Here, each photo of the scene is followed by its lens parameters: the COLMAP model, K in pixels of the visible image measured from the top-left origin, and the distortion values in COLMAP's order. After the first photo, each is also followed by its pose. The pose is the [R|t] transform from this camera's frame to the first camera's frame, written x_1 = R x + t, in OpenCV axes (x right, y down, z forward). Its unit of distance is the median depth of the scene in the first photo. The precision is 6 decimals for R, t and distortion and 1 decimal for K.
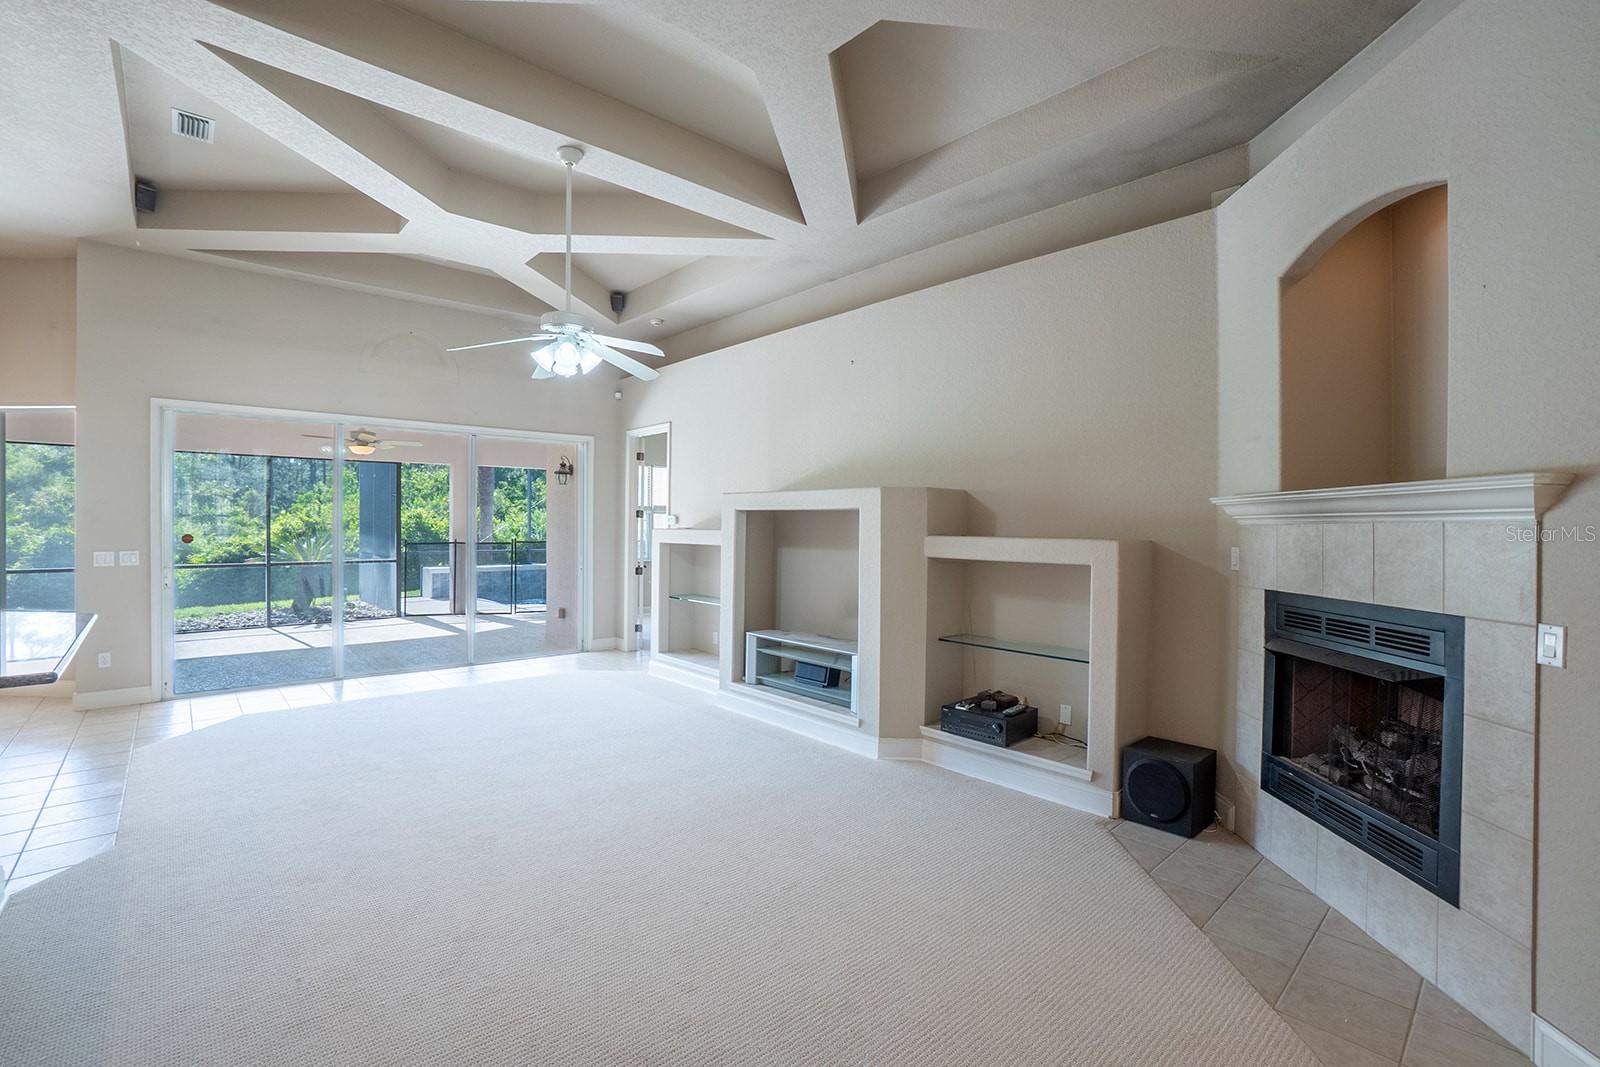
lens RADIAL K [[711.8, 0, 796.3], [0, 711.8, 529.5], [0, 0, 1]] dist [-0.063338, 0.023092]
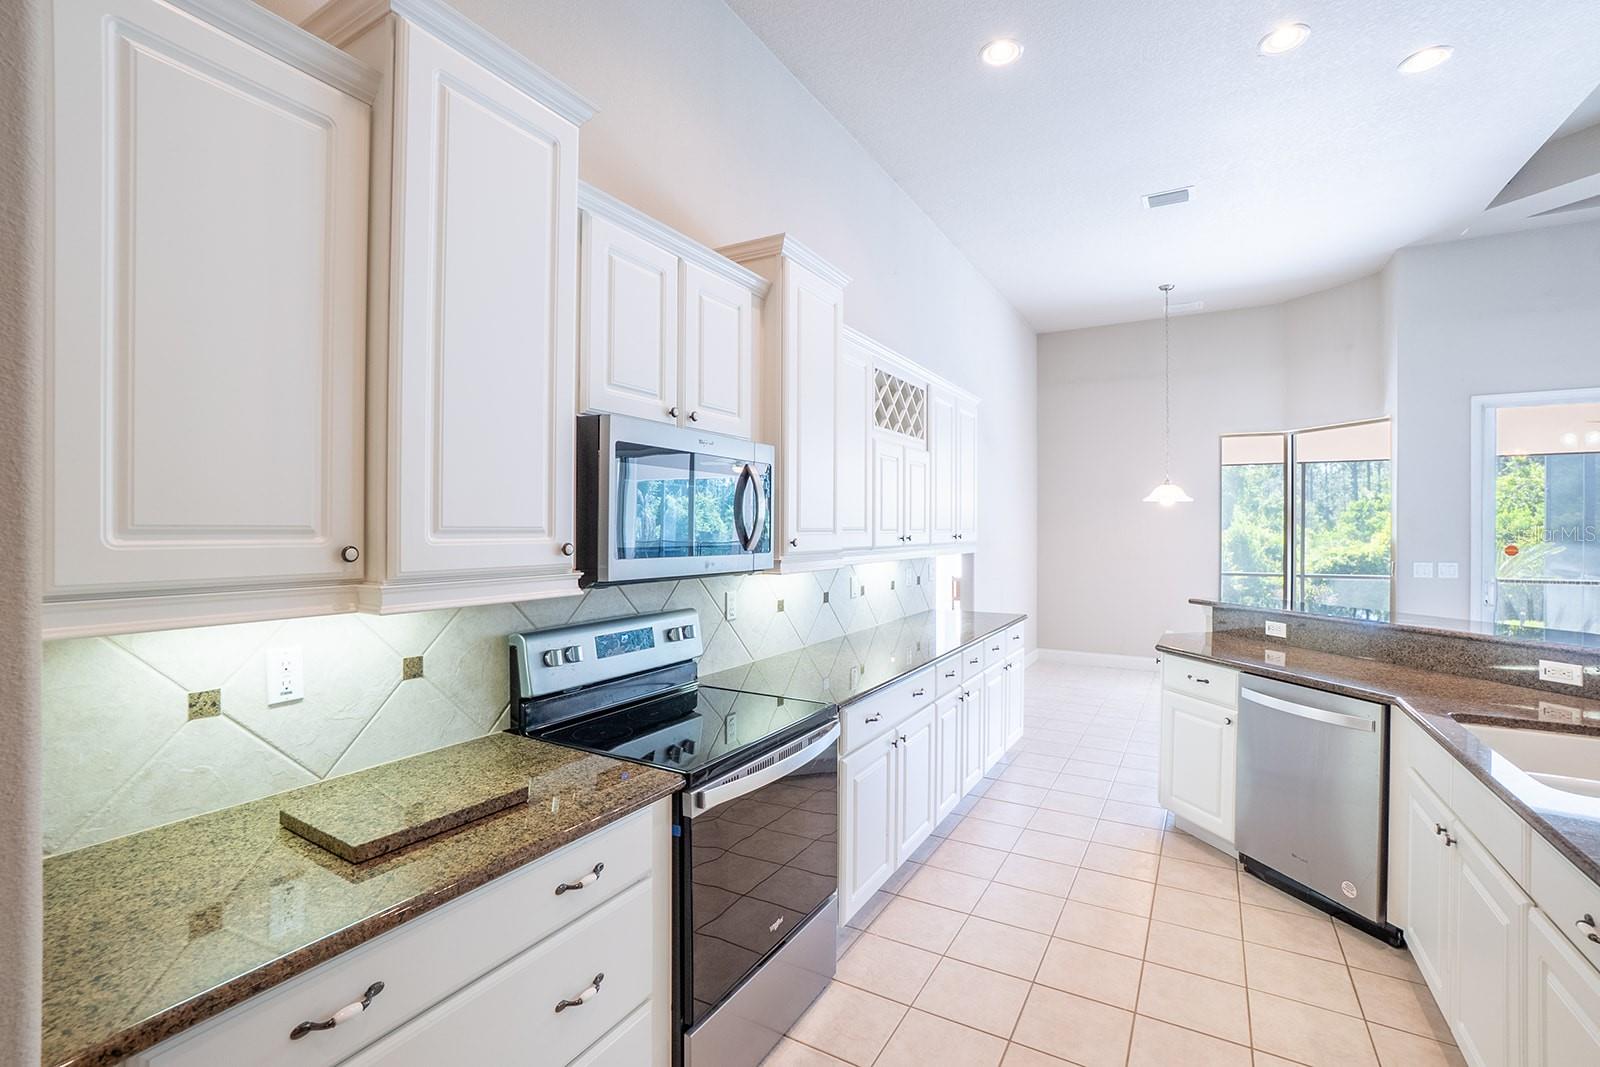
lens RADIAL K [[711.8, 0, 796.3], [0, 711.8, 529.5], [0, 0, 1]] dist [-0.063338, 0.023092]
pose [[0.297687, -0.005871, -0.954646, -0.409287], [-0.007083, 0.999940, -0.008358, -0.000658], [0.954637, 0.009250, 0.297627, -0.169305]]
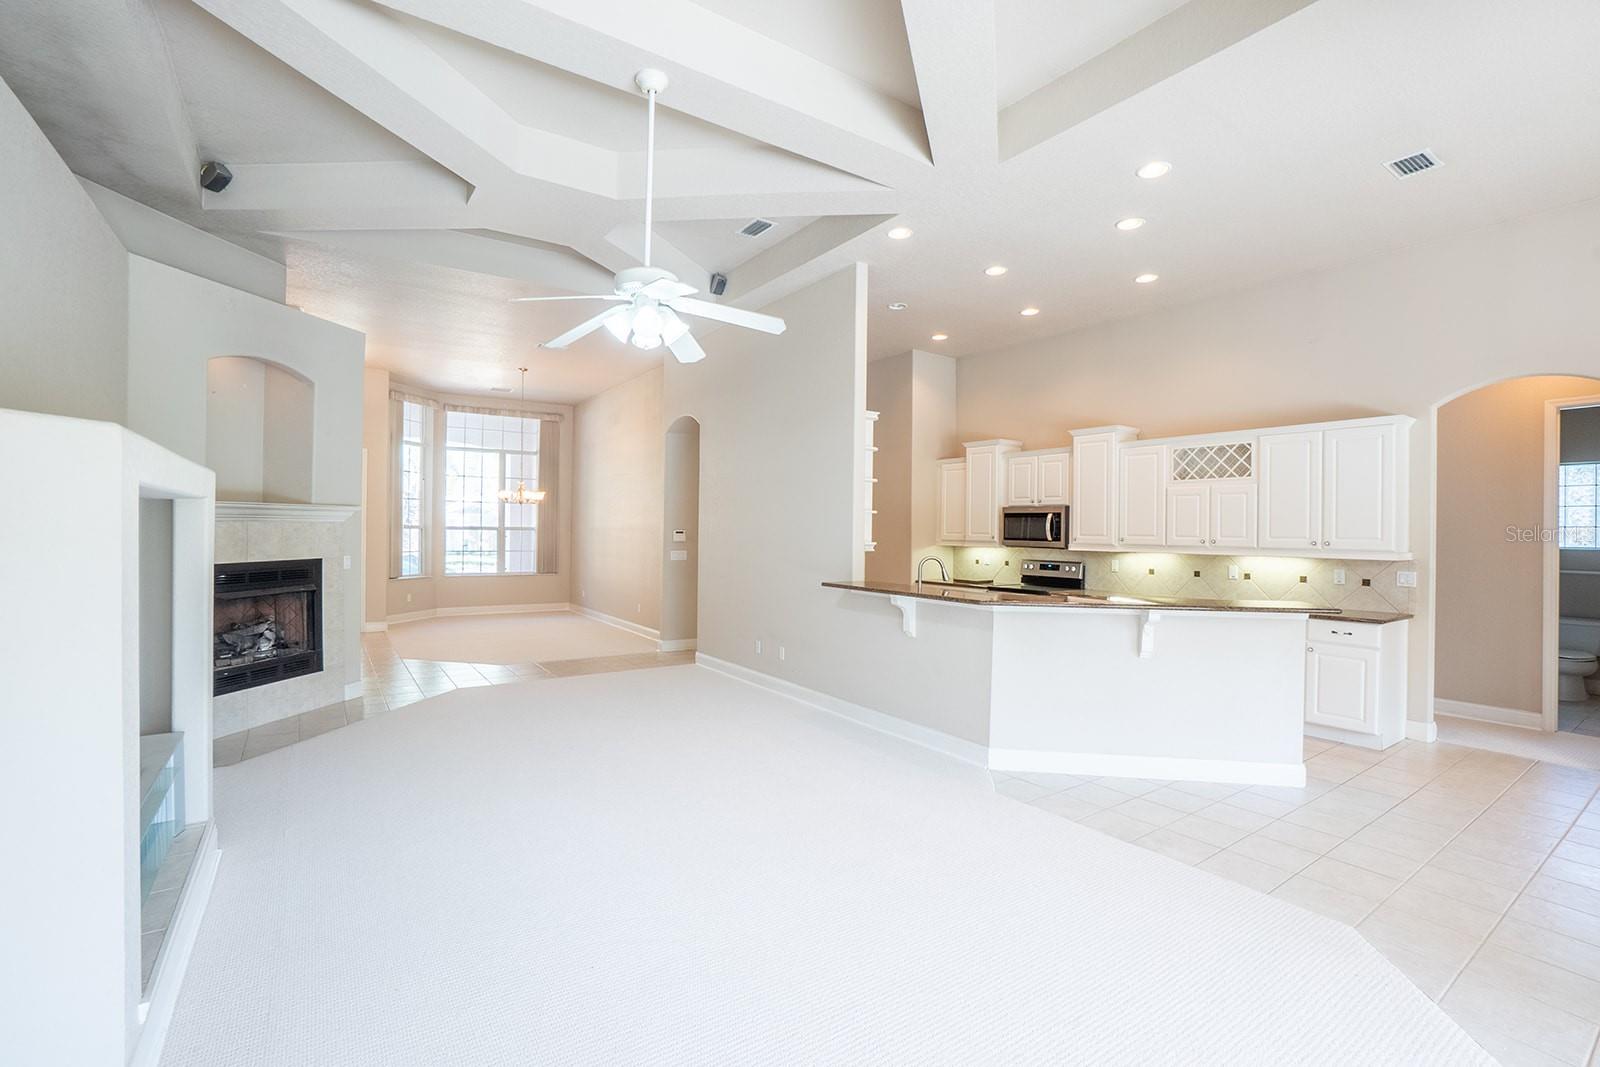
lens RADIAL K [[711.8, 0, 796.3], [0, 711.8, 529.5], [0, 0, 1]] dist [-0.063338, 0.023092]
pose [[-0.990579, -0.019339, 0.135569, -0.542708], [-0.018419, 0.999798, 0.008034, -0.017065], [-0.135697, 0.005461, -0.990735, 1.572874]]
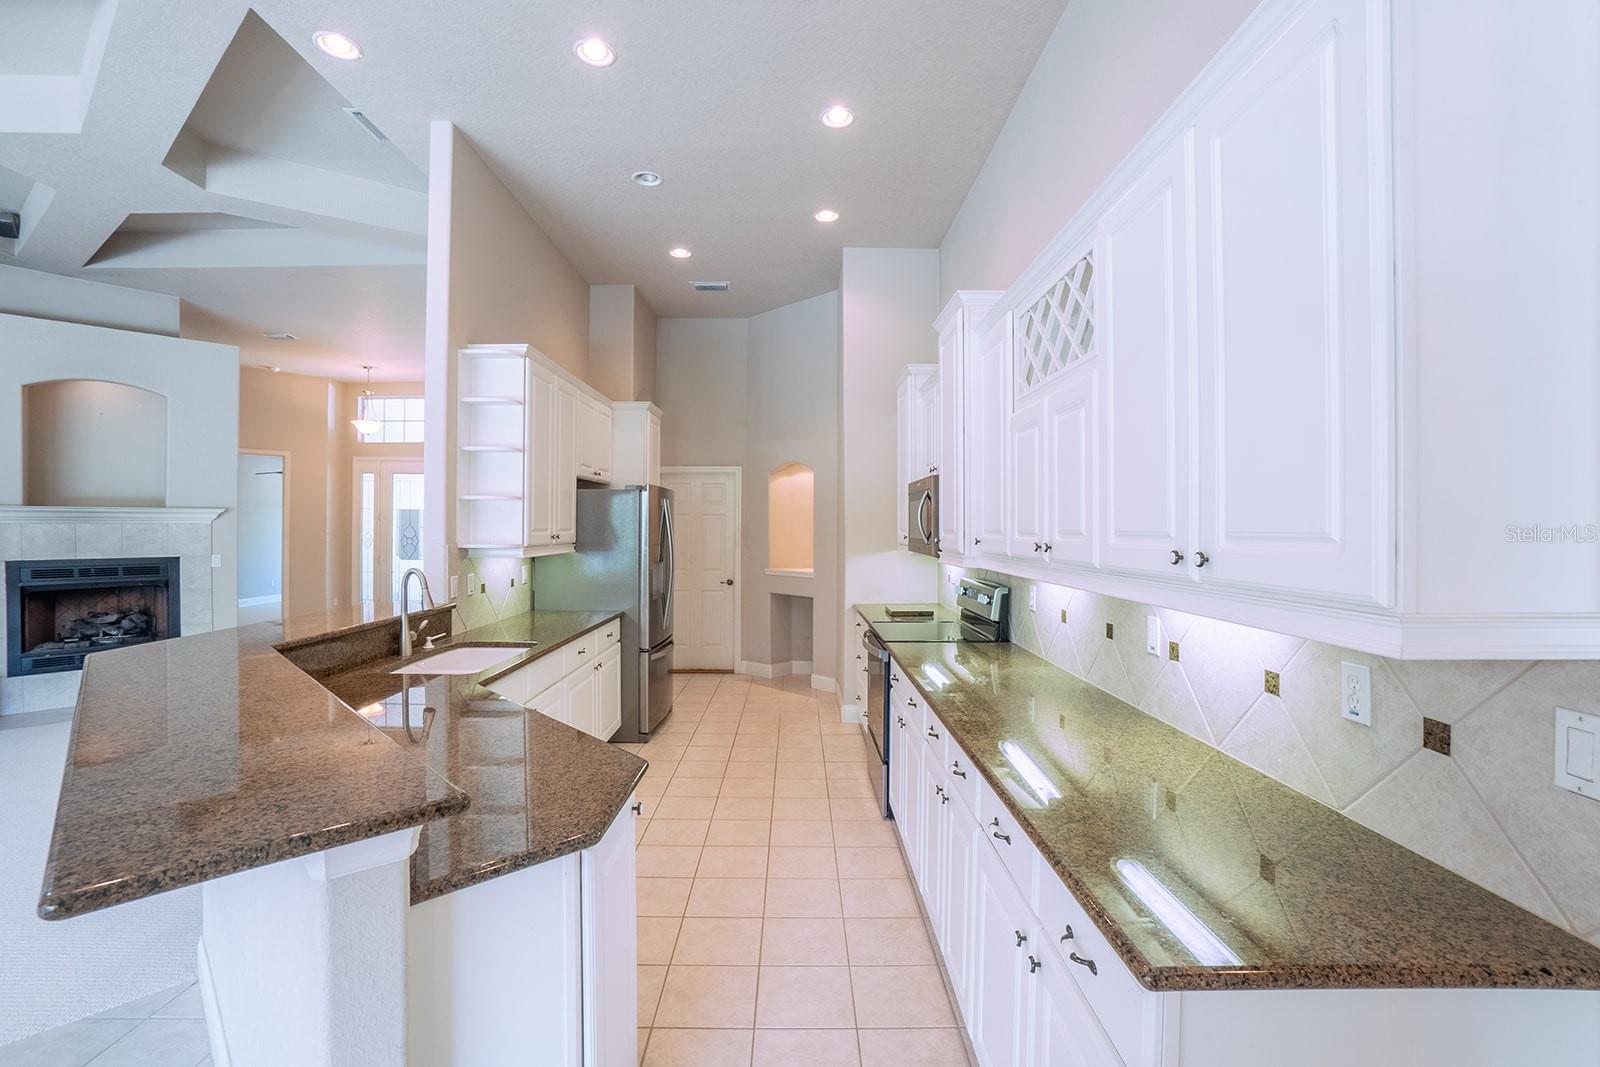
lens RADIAL K [[715.6, 0, 794.5], [0, 715.6, 527.6], [0, 0, 1]] dist [-0.065849, 0.024957]
pose [[-0.740119, -0.010258, 0.672398, -1.326695], [-0.004869, 0.999939, 0.009895, -0.016219], [-0.672459, 0.004049, -0.740124, 0.654533]]
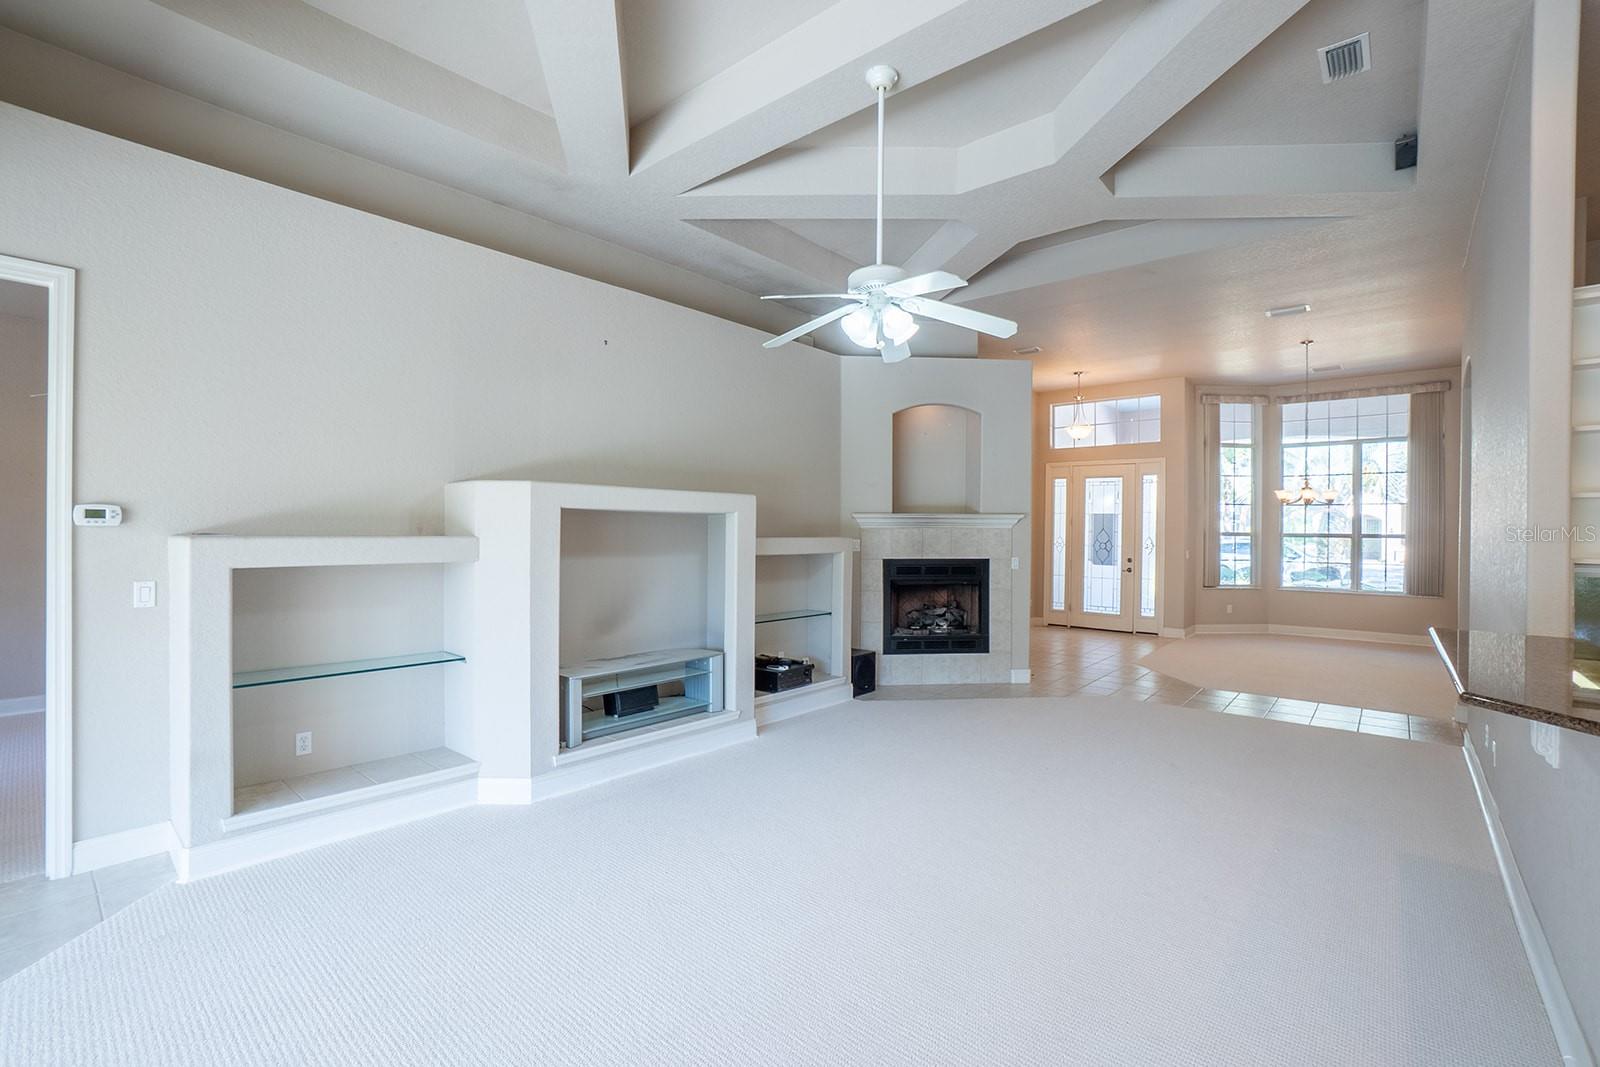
lens RADIAL K [[711.8, 0, 796.3], [0, 711.8, 529.5], [0, 0, 1]] dist [-0.063338, 0.023092]
pose [[-0.114842, -0.010749, 0.993326, -0.989447], [-0.002484, 0.999941, 0.010533, -0.017182], [-0.993381, -0.001258, -0.114862, 1.046421]]
